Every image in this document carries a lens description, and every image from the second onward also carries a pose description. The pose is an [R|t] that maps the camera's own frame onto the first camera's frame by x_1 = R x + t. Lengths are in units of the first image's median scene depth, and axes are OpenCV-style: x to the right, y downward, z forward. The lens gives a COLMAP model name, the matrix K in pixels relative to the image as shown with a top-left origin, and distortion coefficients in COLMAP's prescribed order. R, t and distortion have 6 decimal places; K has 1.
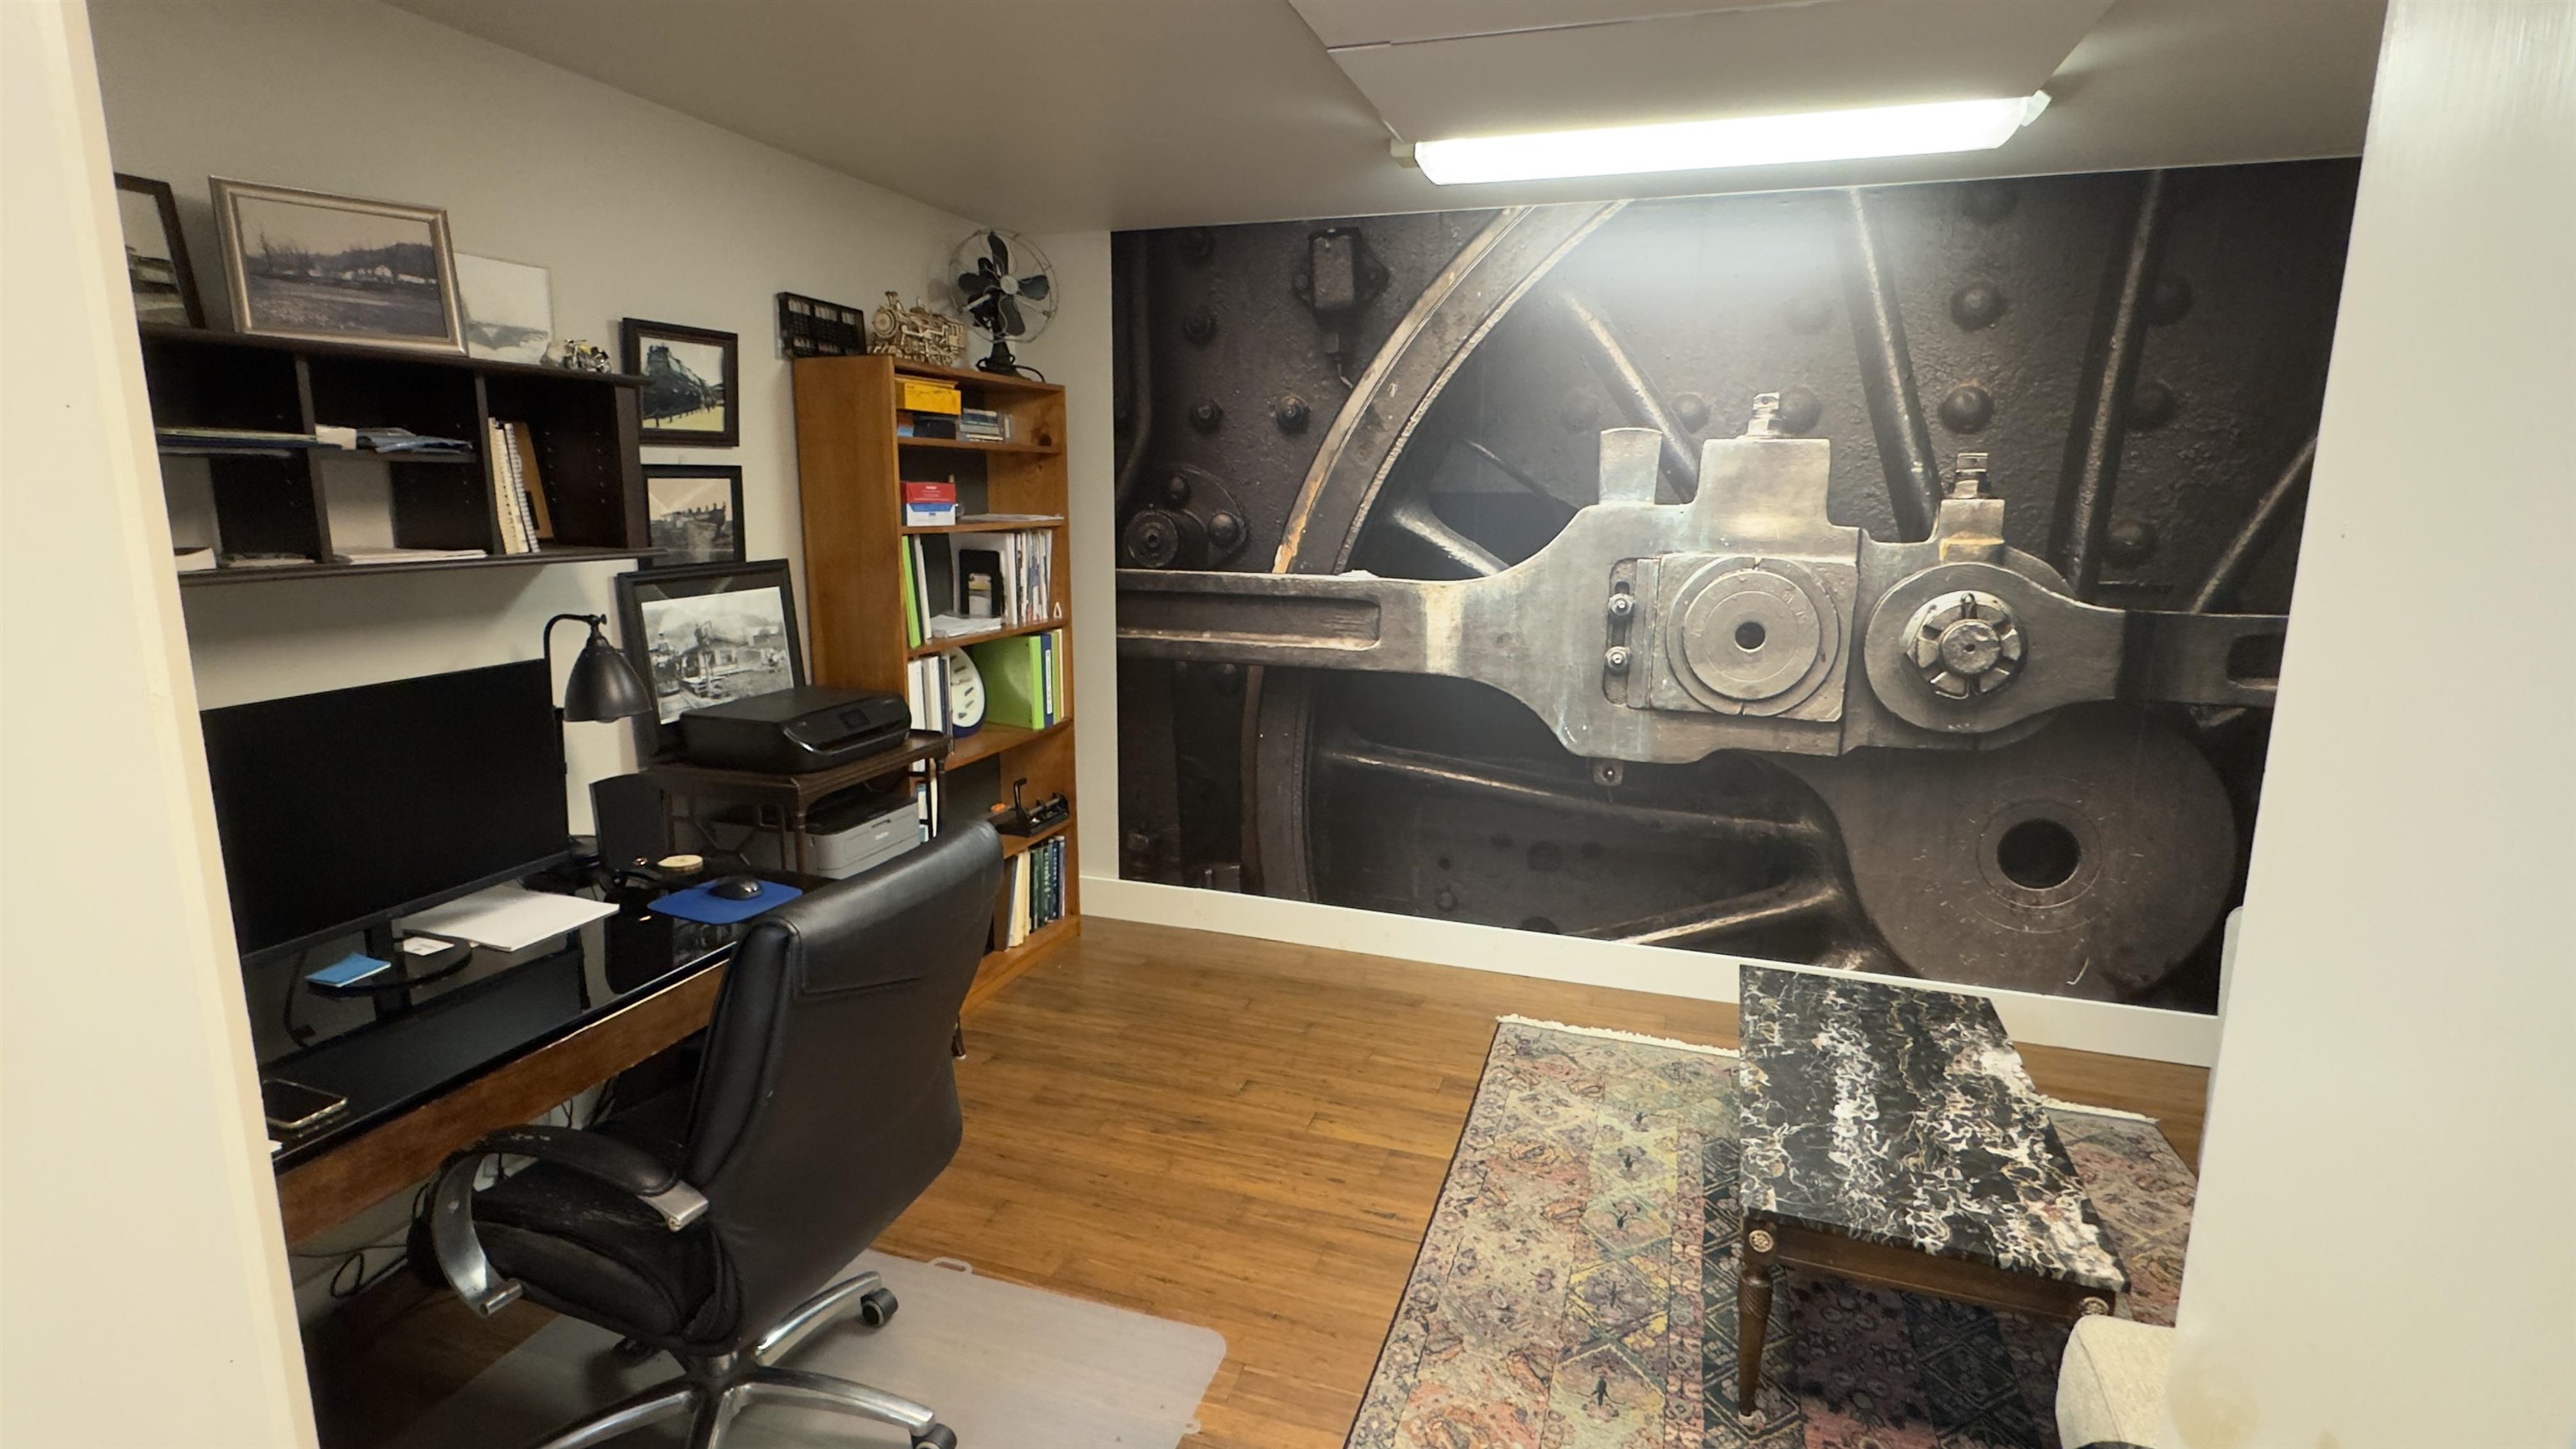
lens RADIAL K [[1218.2, 0, 1291.1], [0, 1218.2, 725.8], [0, 0, 1]] dist [0.001588, 0.000707]
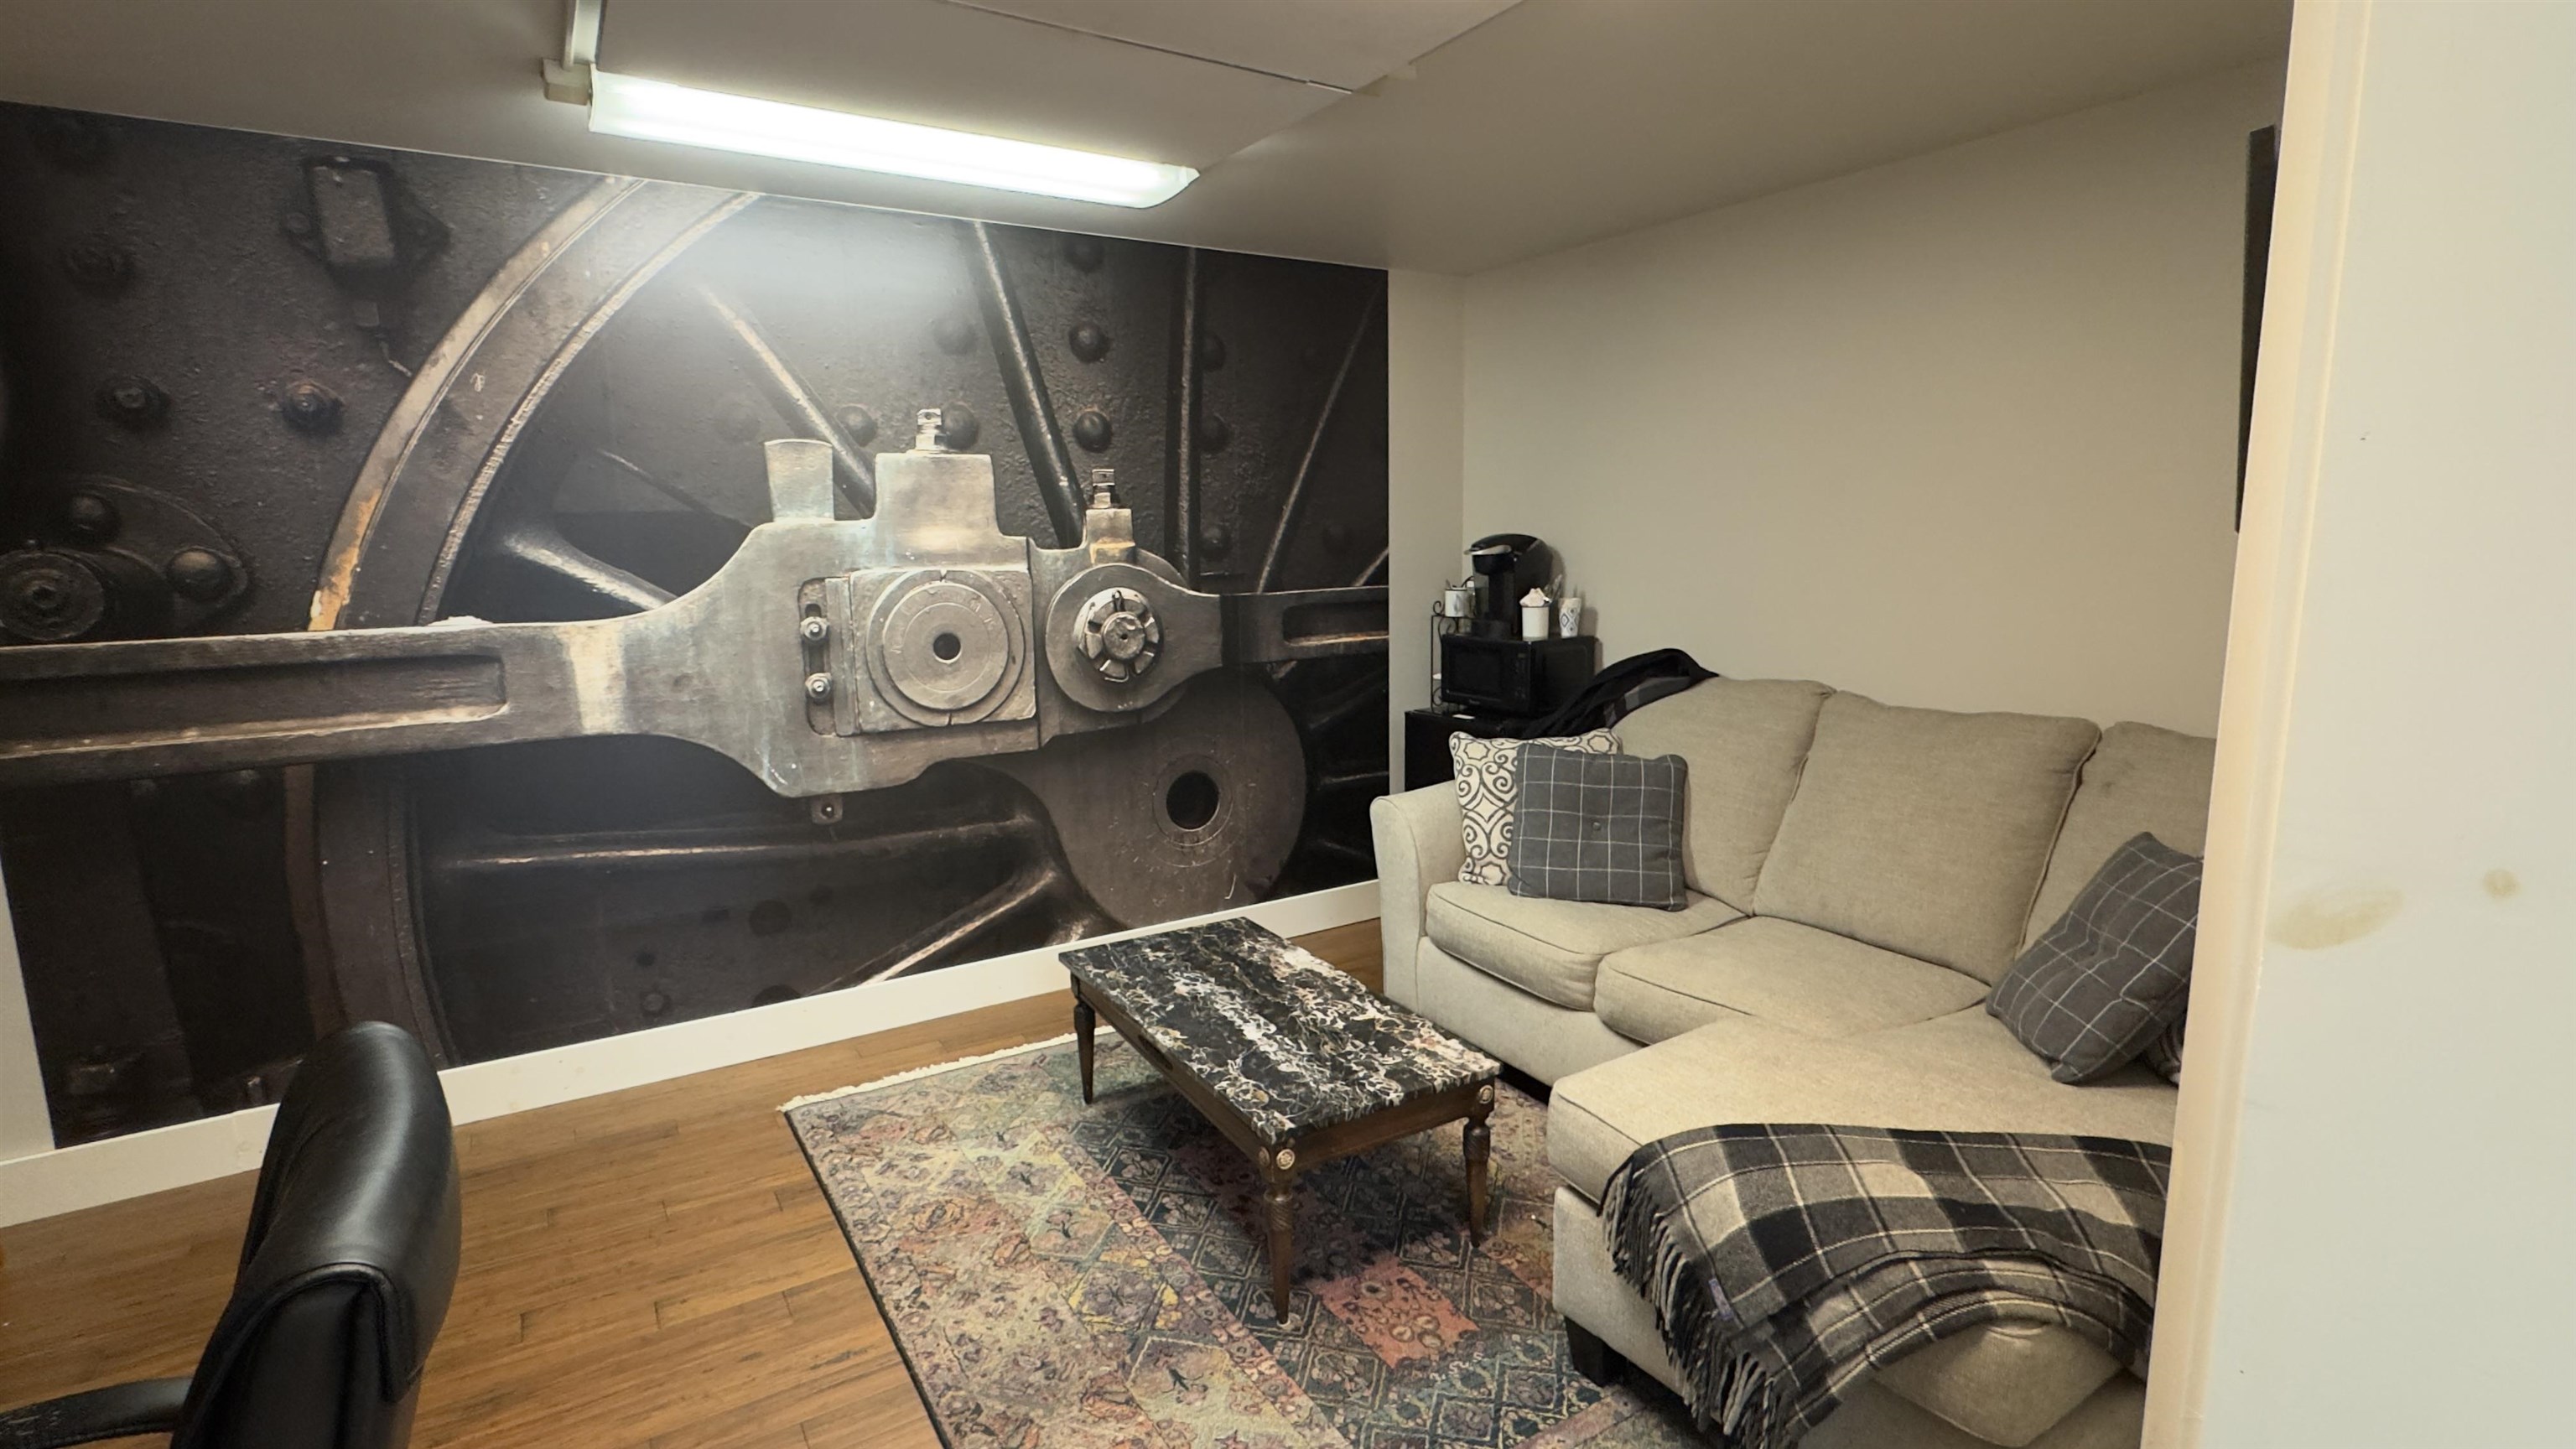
lens RADIAL K [[1210.7, 0, 1284.4], [0, 1210.7, 723.5], [0, 0, 1]] dist [-0.001000, 0.000508]
pose [[0.632723, -0.146435, 0.760407, -0.228661], [0.170220, 0.984241, 0.047902, -0.011713], [-0.755439, 0.099127, 0.647678, 0.144098]]
